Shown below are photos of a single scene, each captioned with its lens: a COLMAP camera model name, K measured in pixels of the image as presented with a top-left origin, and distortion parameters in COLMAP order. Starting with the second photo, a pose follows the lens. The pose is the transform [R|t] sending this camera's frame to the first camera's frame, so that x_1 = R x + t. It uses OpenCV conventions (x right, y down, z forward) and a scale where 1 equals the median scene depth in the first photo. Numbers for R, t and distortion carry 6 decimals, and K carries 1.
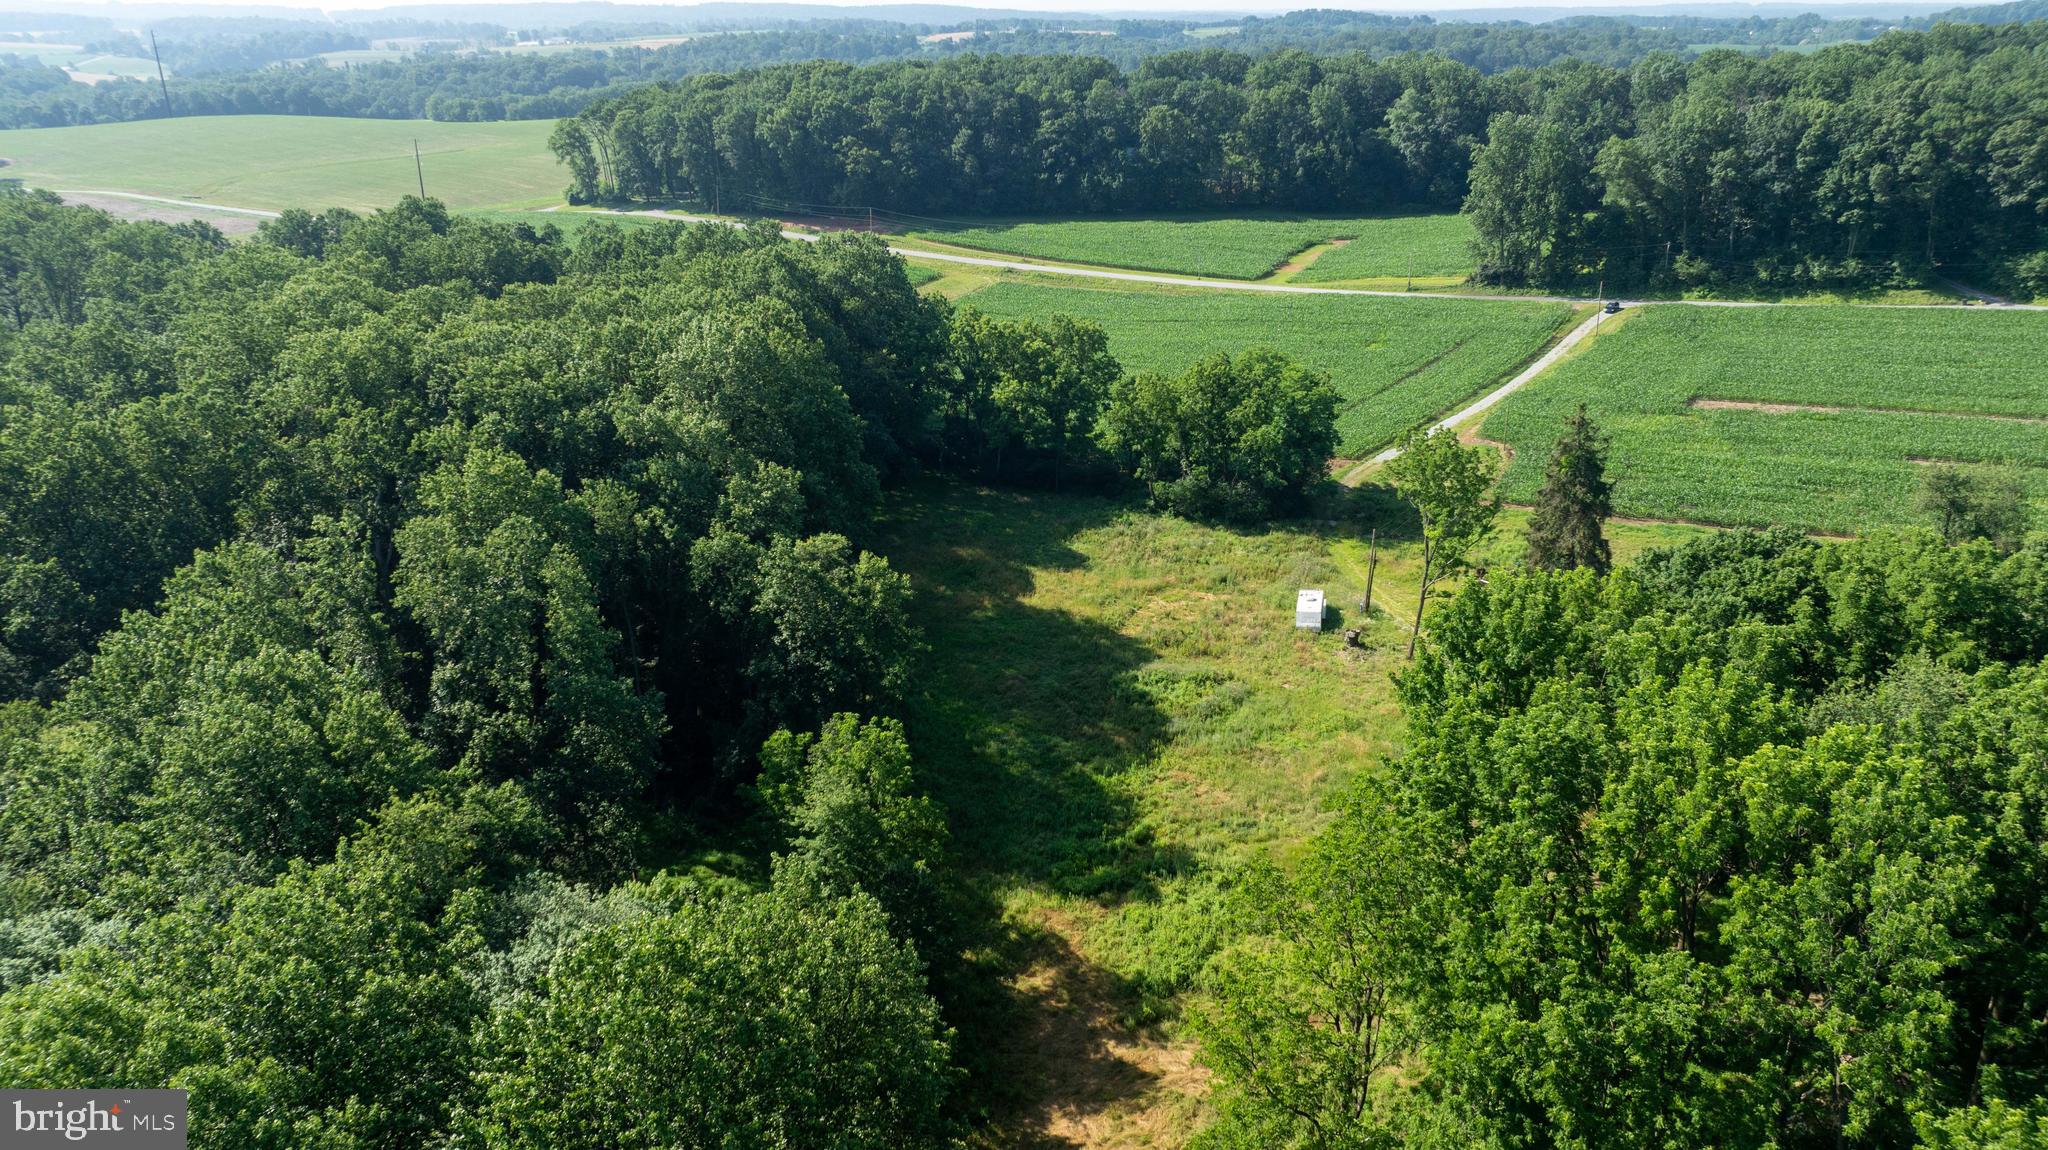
lens RADIAL K [[1438.1, 0, 1027.1], [0, 1438.1, 581.8], [0, 0, 1]] dist [-0.038962, 0.044224]
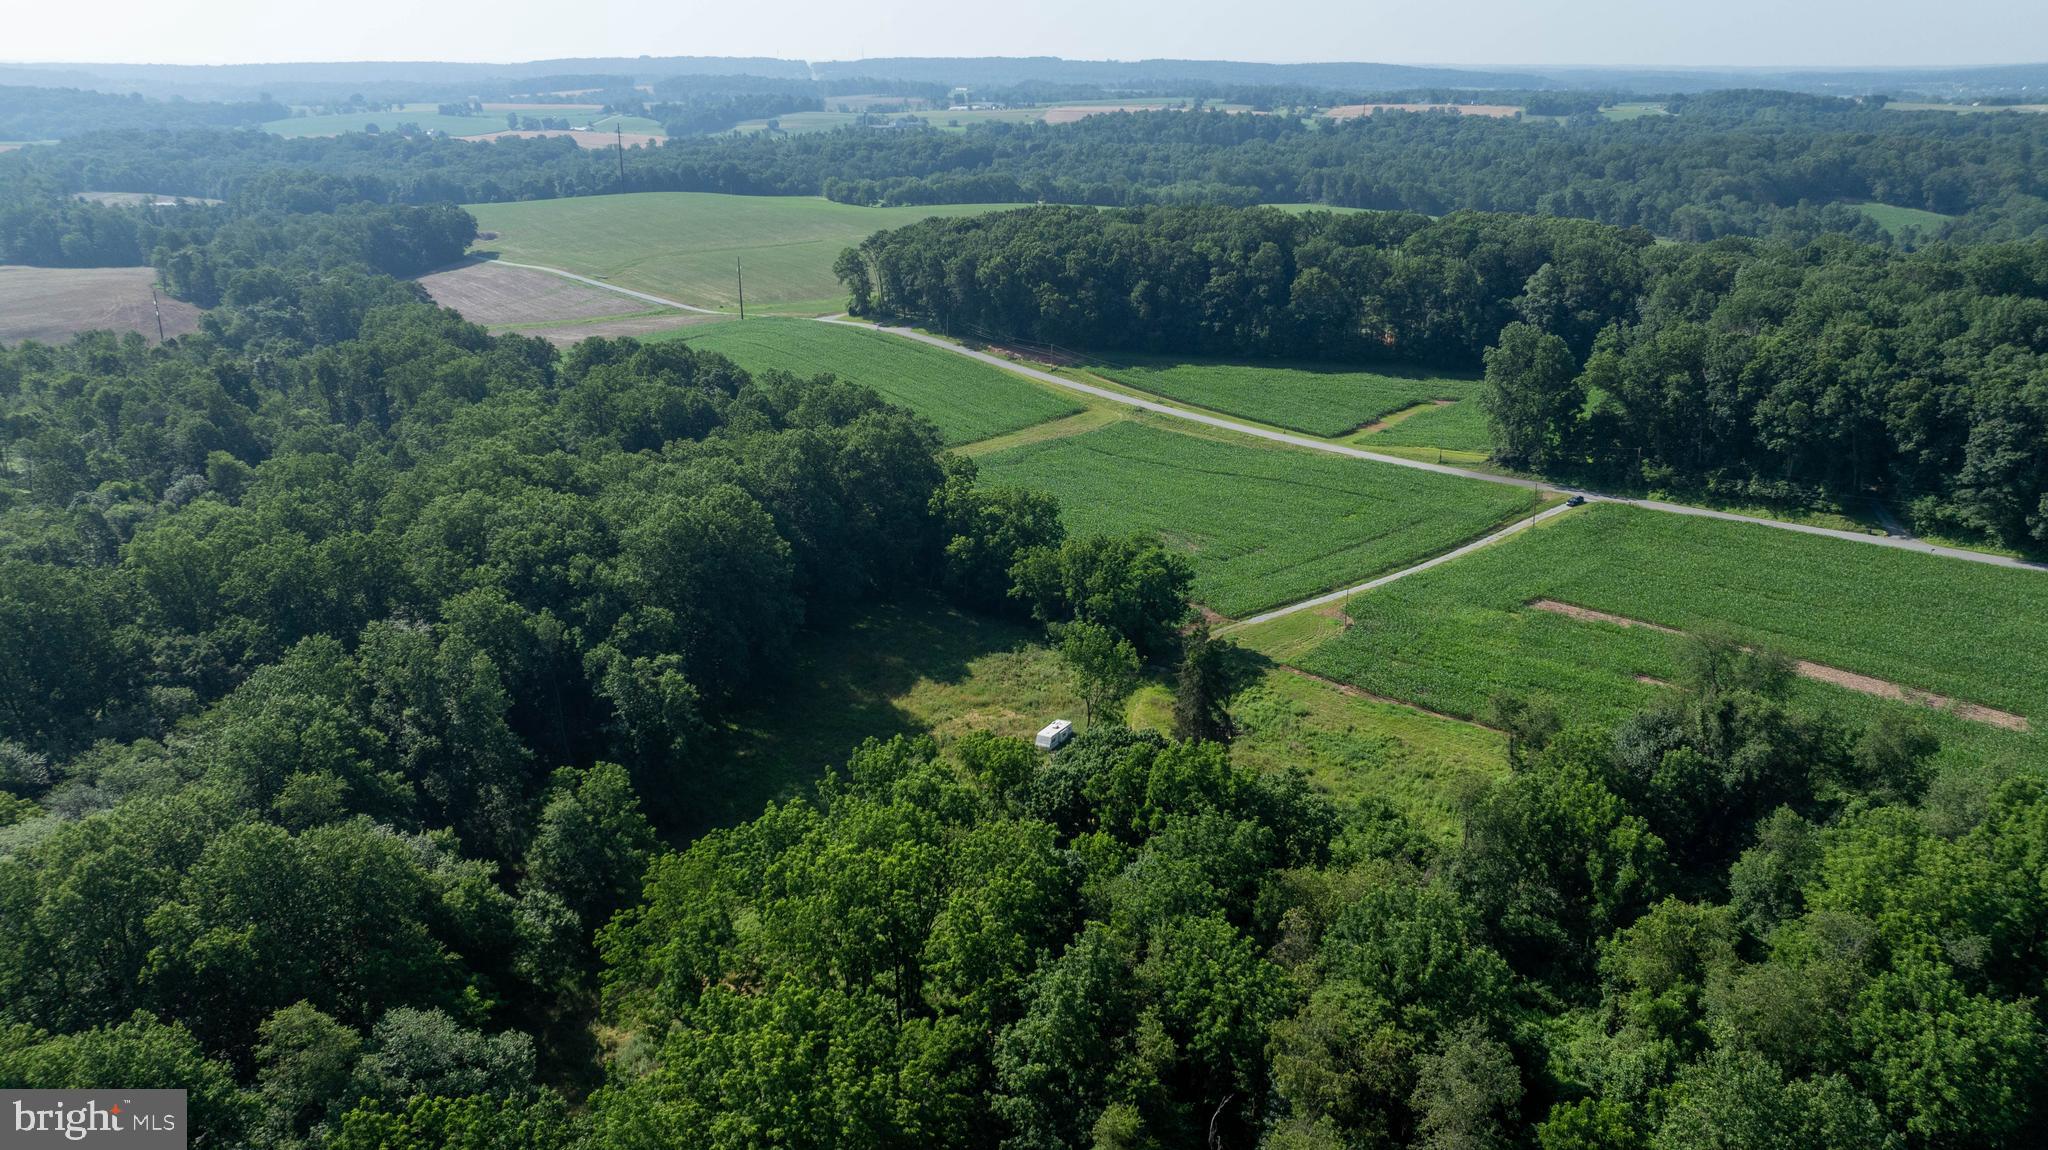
lens RADIAL K [[1438.1, 0, 1025.3], [0, 1438.1, 574.5], [0, 0, 1]] dist [-0.038962, 0.044224]
pose [[0.955959, 0.105193, -0.274003, 0.321405], [-0.114511, 0.993255, -0.018190, -0.064580], [0.270242, 0.048765, 0.961557, -0.228695]]
